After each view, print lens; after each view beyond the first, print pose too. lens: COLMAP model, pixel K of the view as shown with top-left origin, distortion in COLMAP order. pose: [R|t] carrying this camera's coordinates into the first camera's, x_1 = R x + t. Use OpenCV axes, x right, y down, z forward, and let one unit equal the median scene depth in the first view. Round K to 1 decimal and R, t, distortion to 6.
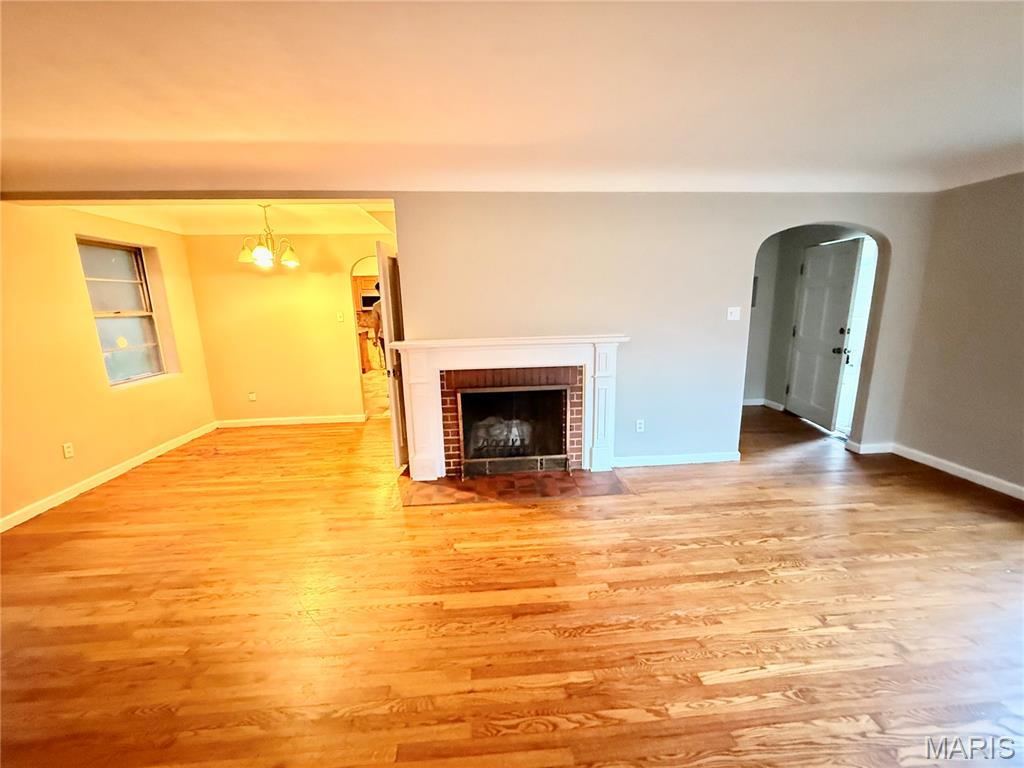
lens RADIAL K [[406.6, 0, 513.5], [0, 406.6, 382.6], [0, 0, 1]] dist [-0.000708, 0.000579]
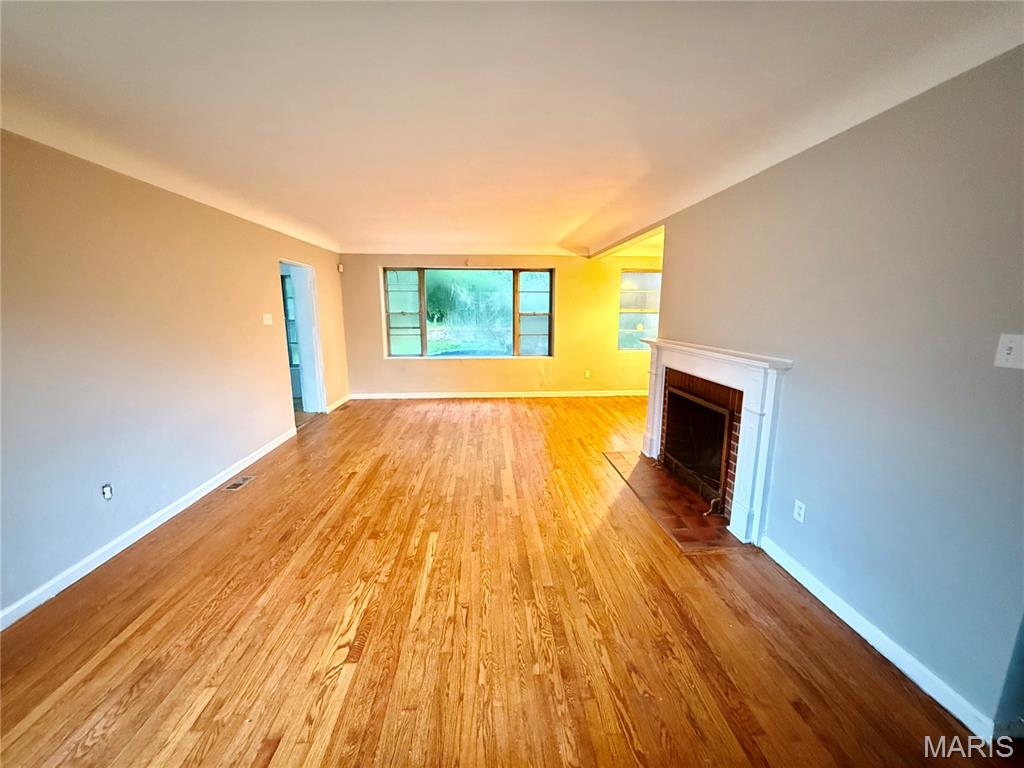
lens RADIAL K [[406.6, 0, 513.7], [0, 406.6, 385.1], [0, 0, 1]] dist [-0.000708, 0.000579]
pose [[-0.009217, 0.205838, -0.978543, 1.670832], [-0.198378, 0.958758, 0.203544, -0.225461], [0.980082, 0.195997, 0.031997, 0.964316]]
